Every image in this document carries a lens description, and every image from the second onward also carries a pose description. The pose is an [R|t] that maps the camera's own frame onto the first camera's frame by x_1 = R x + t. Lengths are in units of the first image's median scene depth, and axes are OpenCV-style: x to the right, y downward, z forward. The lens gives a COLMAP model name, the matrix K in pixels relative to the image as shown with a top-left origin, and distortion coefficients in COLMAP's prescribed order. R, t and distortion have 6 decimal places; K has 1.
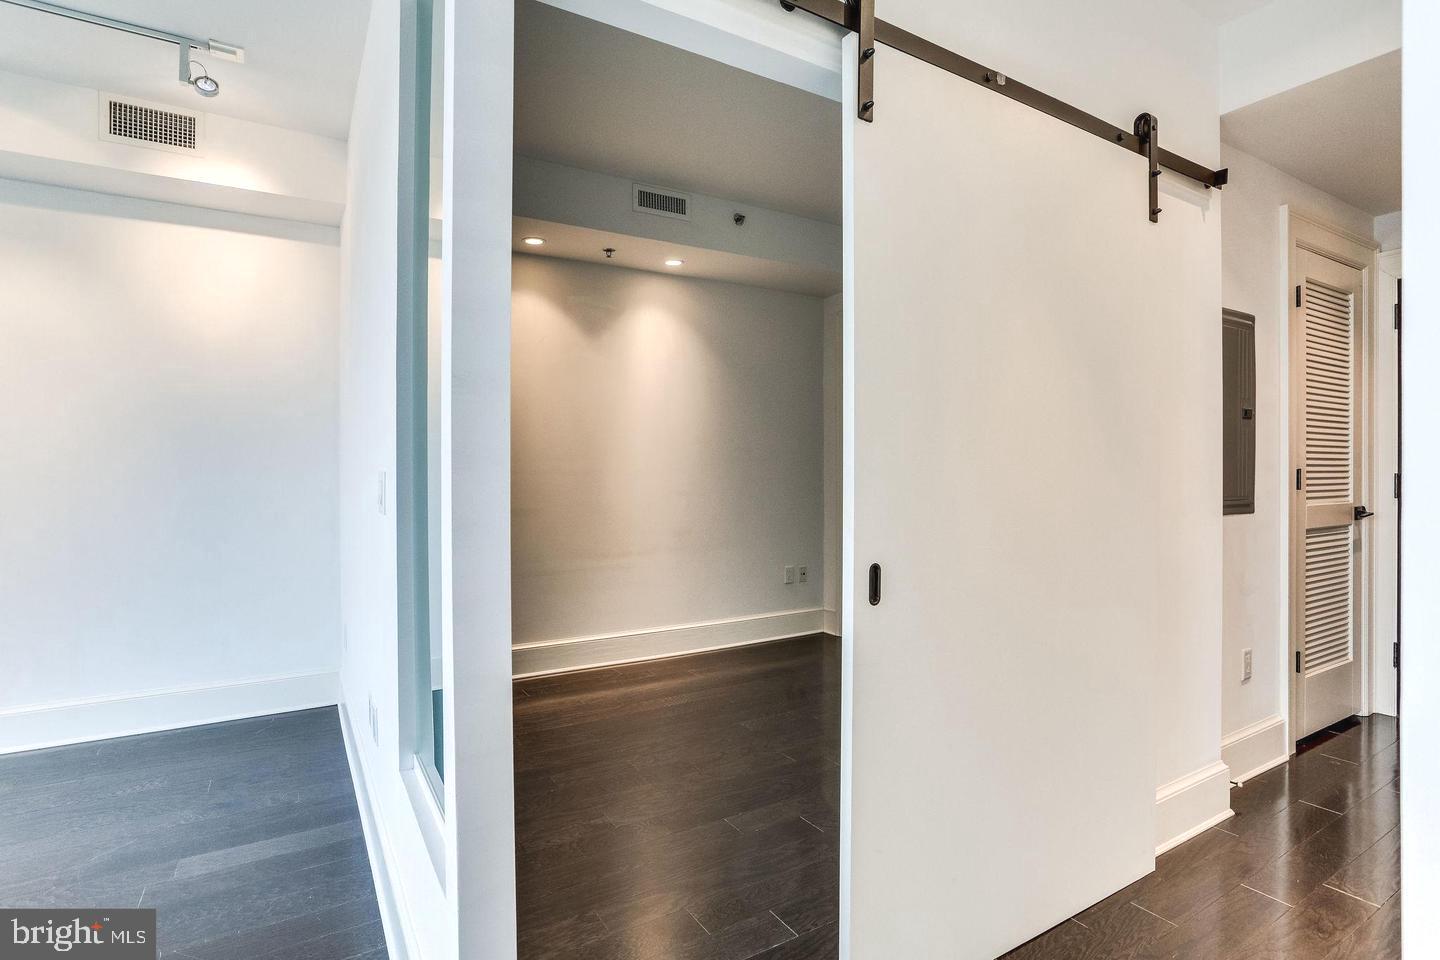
lens RADIAL K [[710.3, 0, 723.3], [0, 710.3, 475.9], [0, 0, 1]] dist [-0.000501, 0.000707]
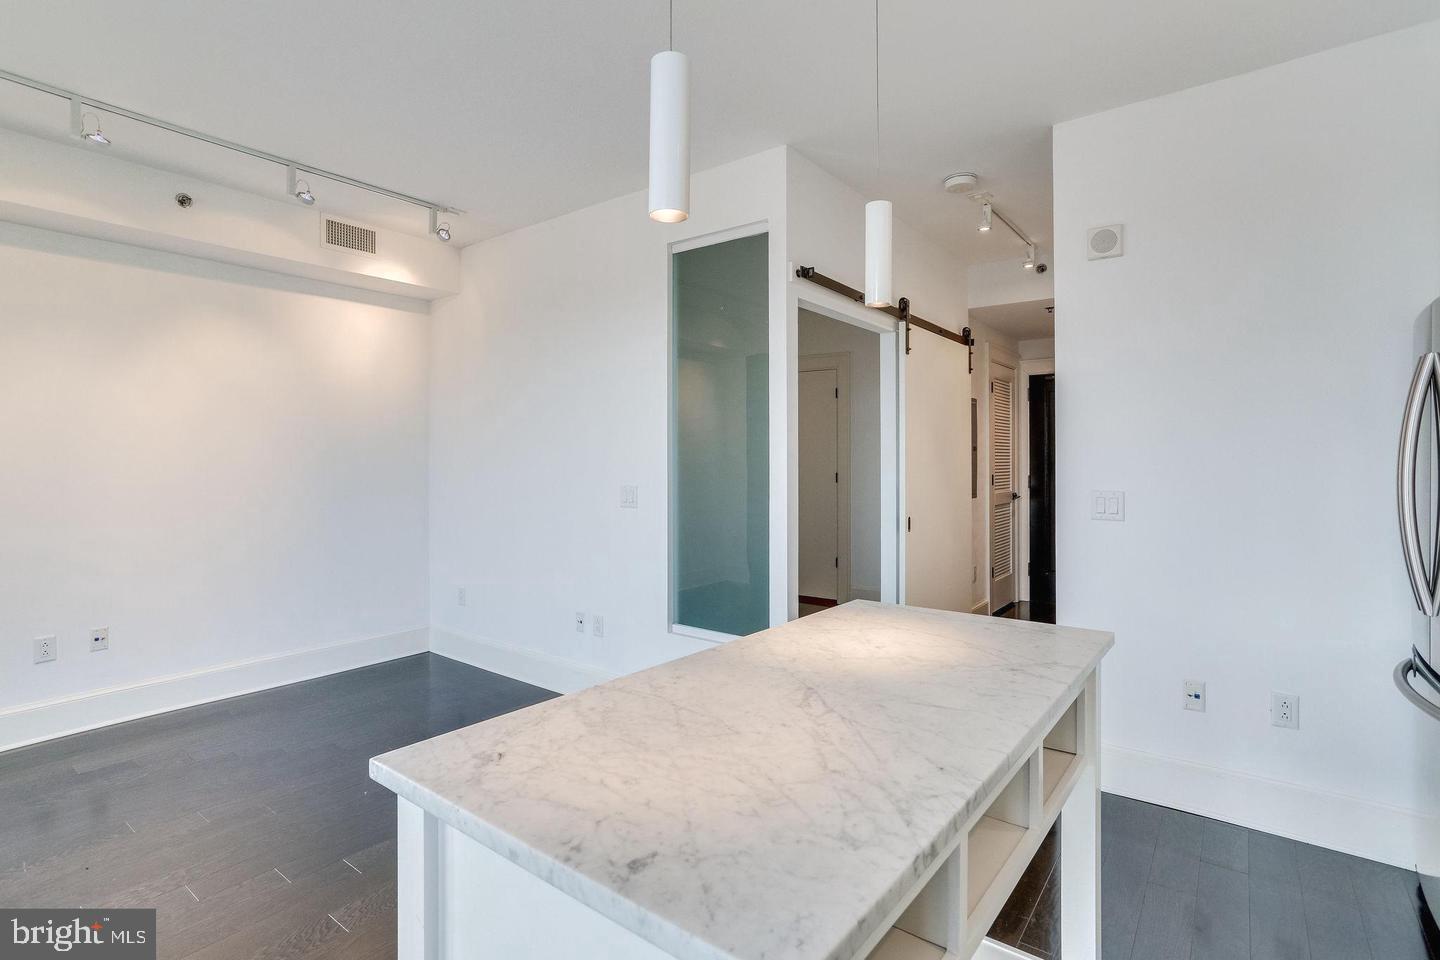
lens RADIAL K [[710.3, 0, 718.8], [0, 710.3, 475.0], [0, 0, 1]] dist [-0.000501, 0.000707]
pose [[0.930618, -0.007914, 0.365907, -0.609038], [0.007188, 0.999969, 0.003345, -0.019642], [-0.365922, -0.000482, 0.930645, -0.548369]]
